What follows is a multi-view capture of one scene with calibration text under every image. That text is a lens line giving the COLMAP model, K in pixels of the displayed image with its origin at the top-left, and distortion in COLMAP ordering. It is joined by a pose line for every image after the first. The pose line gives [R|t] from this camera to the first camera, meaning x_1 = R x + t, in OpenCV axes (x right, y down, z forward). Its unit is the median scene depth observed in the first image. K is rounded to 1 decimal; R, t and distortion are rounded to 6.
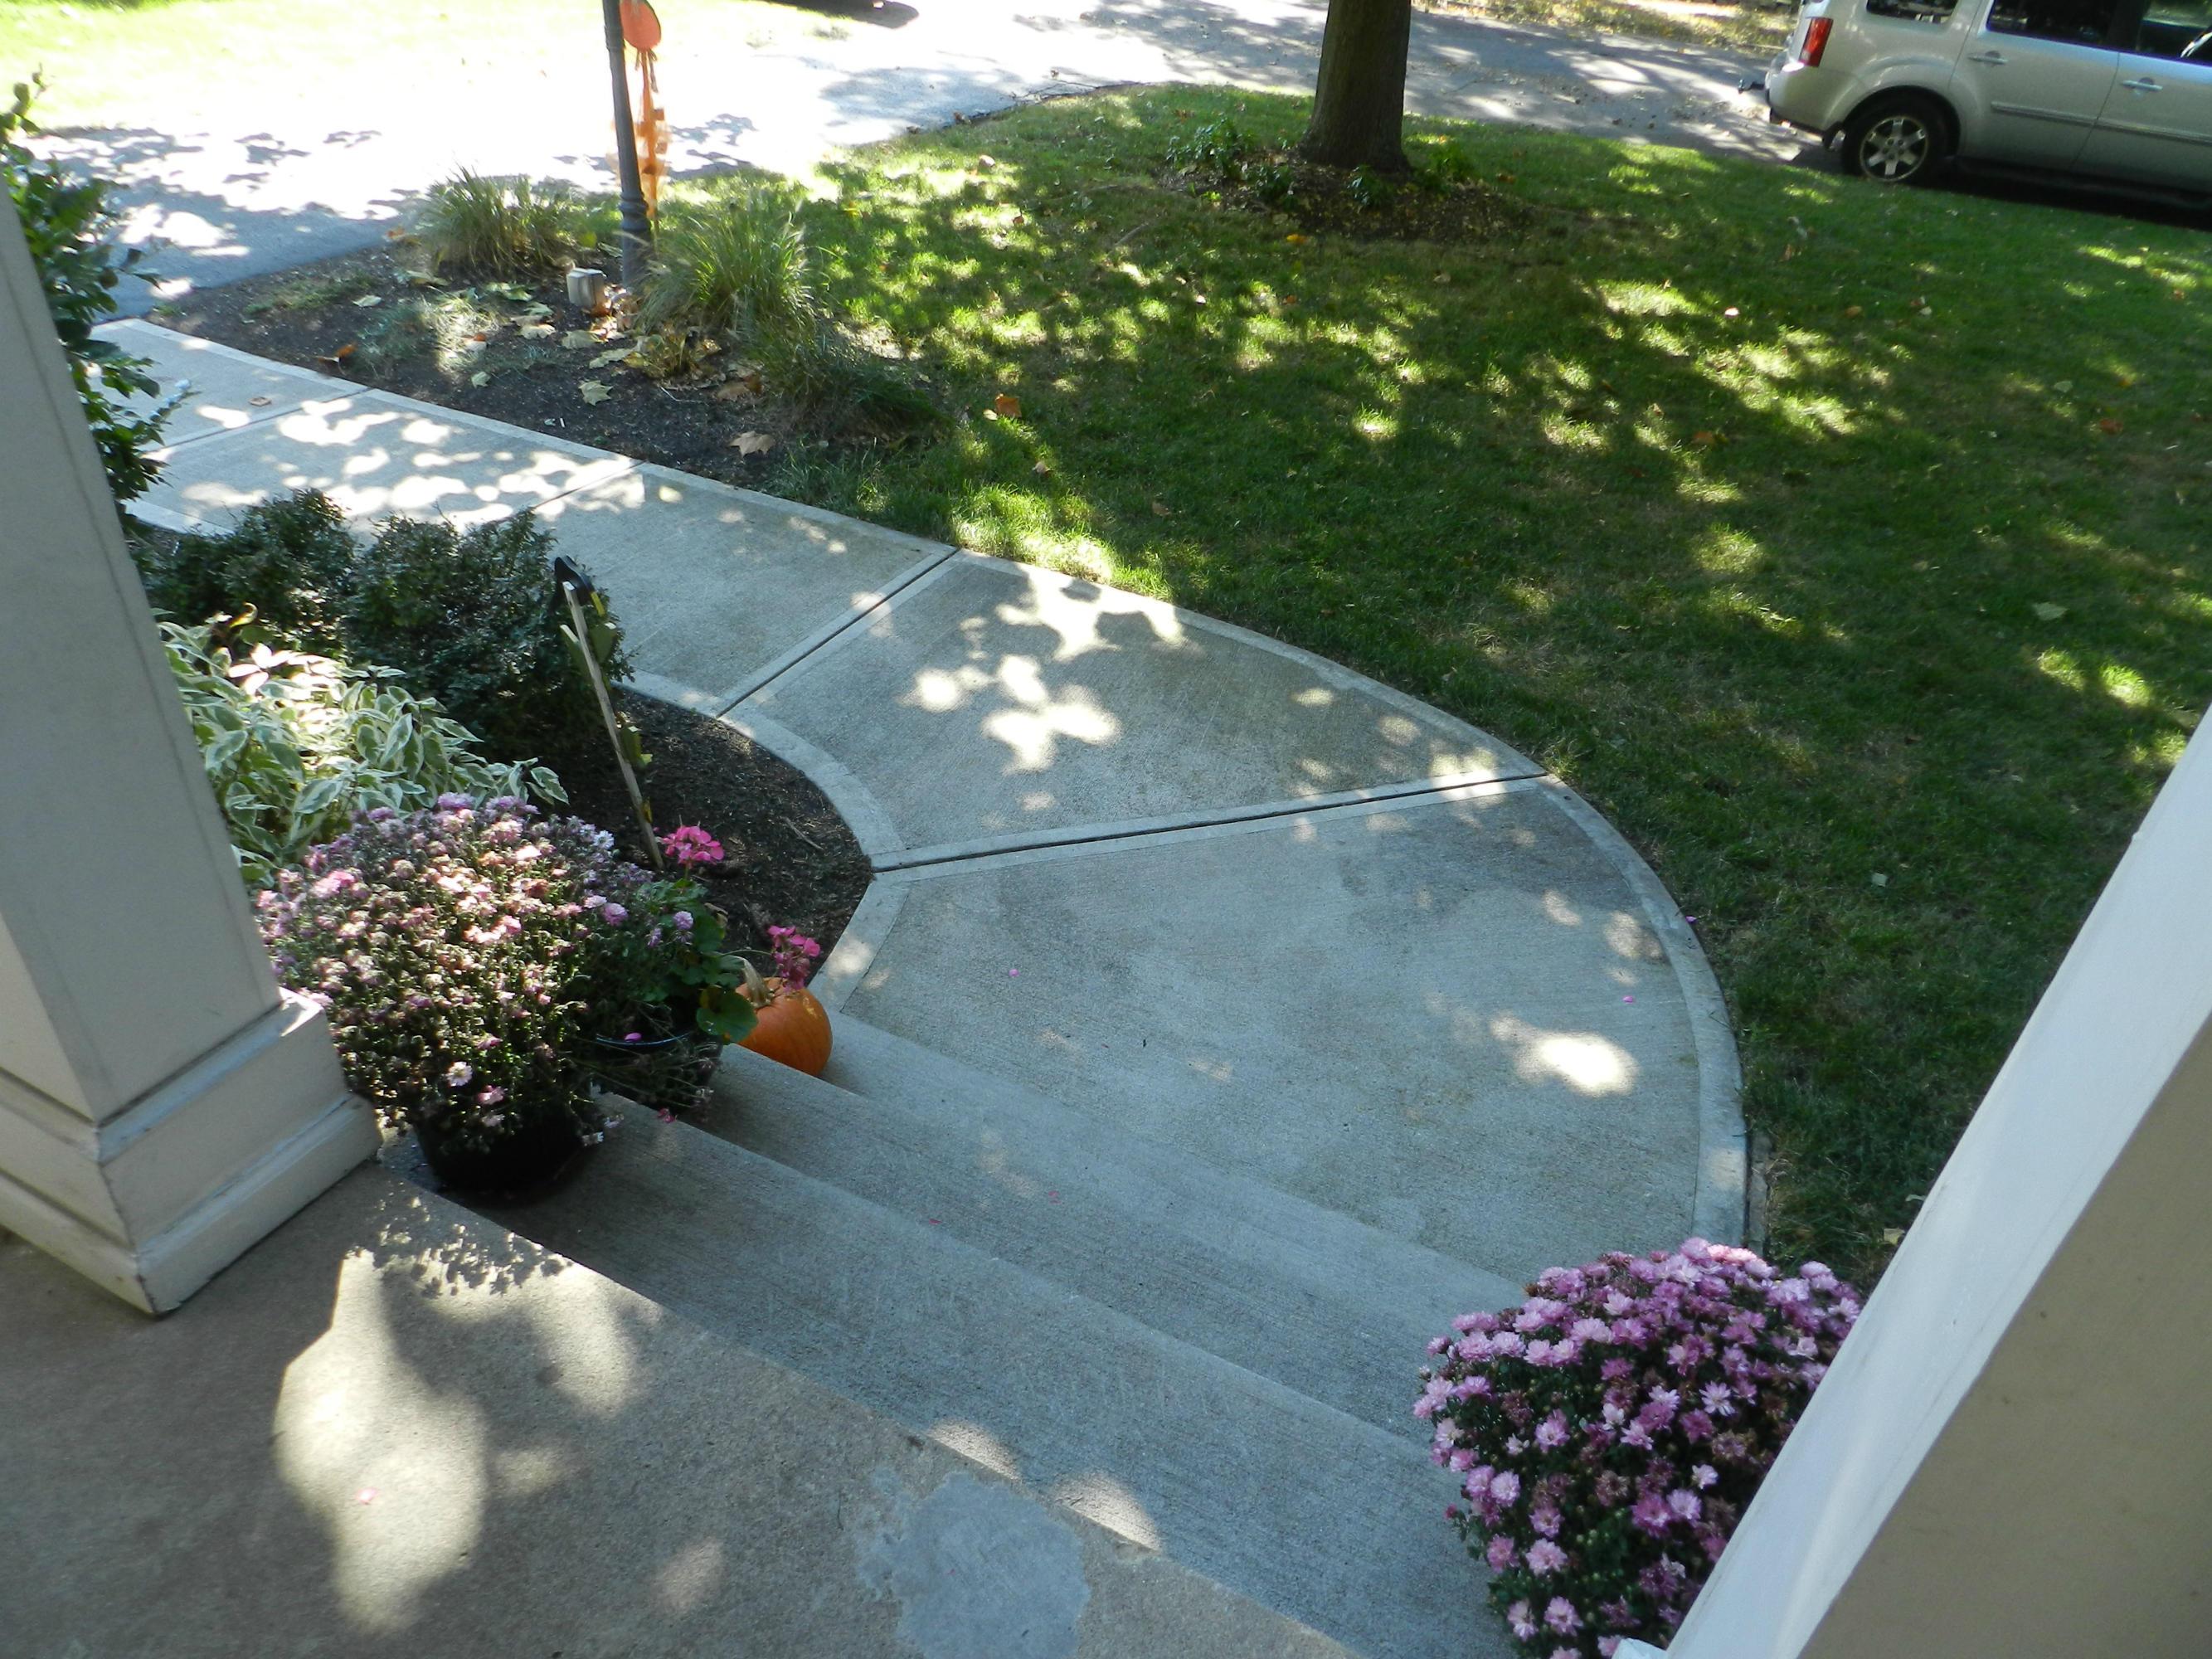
lens RADIAL K [[1506.1, 0, 1101.7], [0, 1506.1, 828.6], [0, 0, 1]] dist [0.026495, -0.013339]
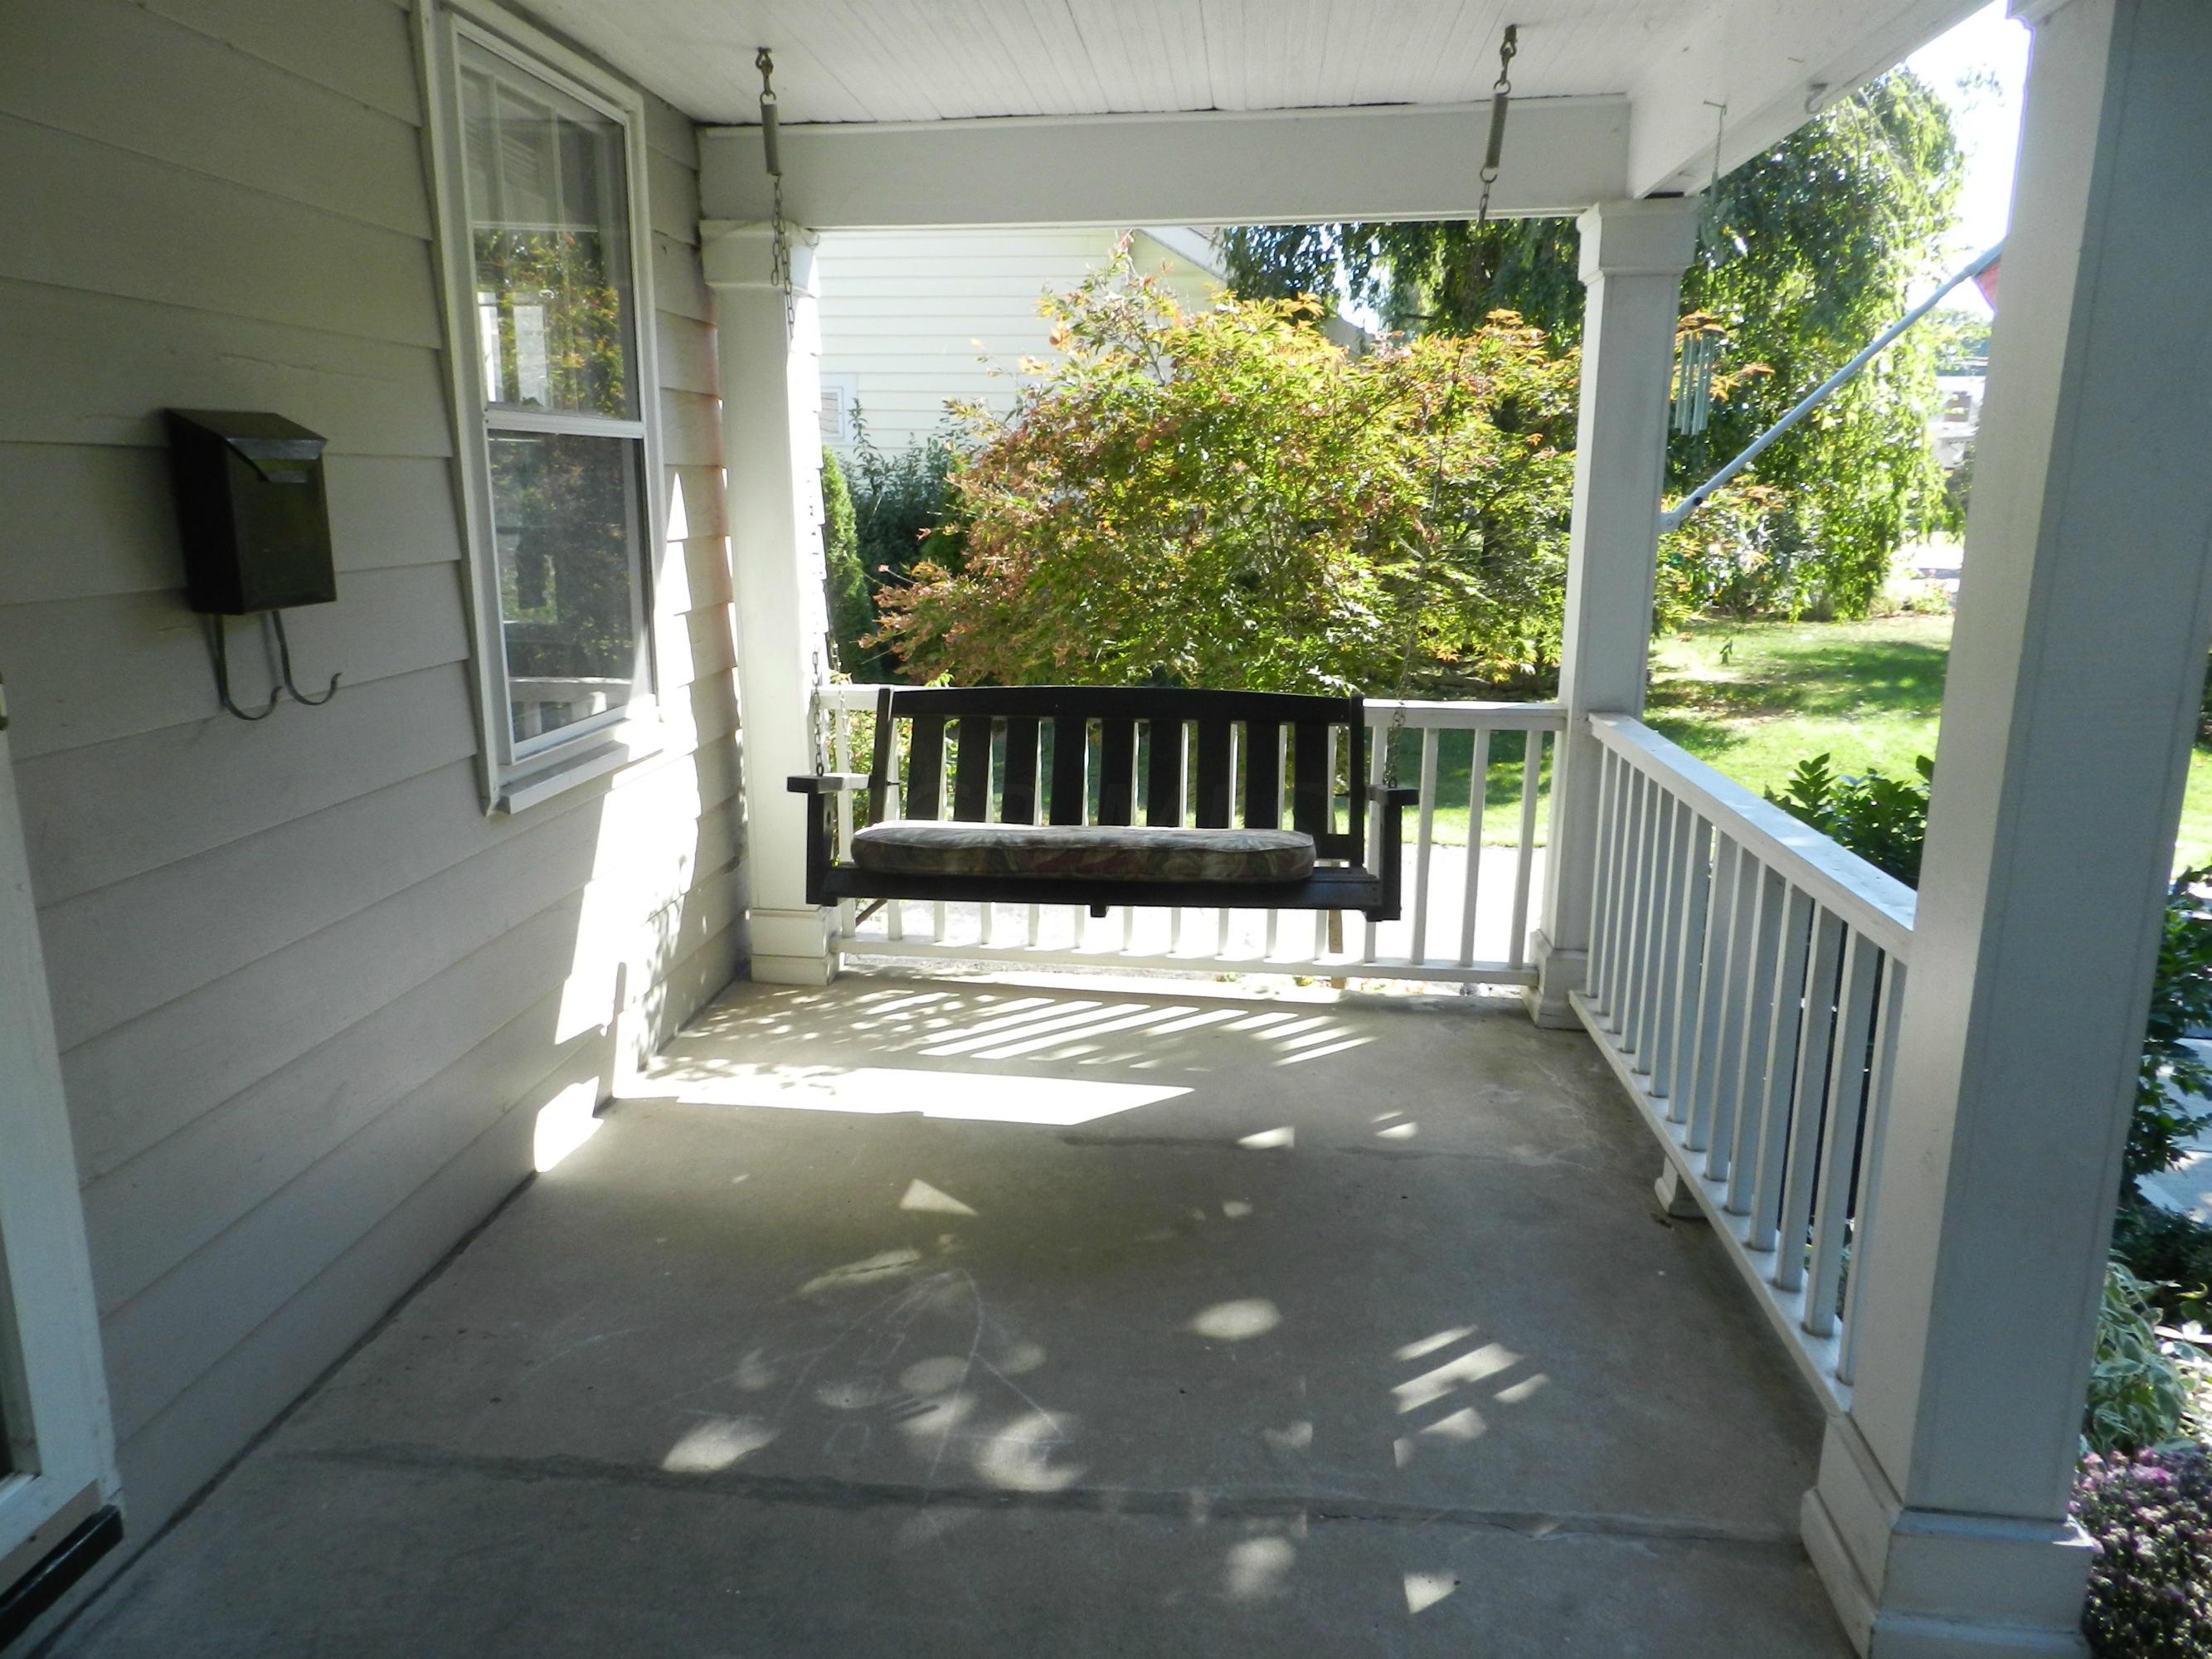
lens RADIAL K [[1506.1, 0, 1101.0], [0, 1506.1, 823.6], [0, 0, 1]] dist [0.026495, -0.013339]
pose [[0.344943, 0.140696, -0.928019, 0.252031], [-0.529431, 0.845576, -0.068591, 0.123418], [0.775060, 0.514982, 0.366164, -0.350691]]
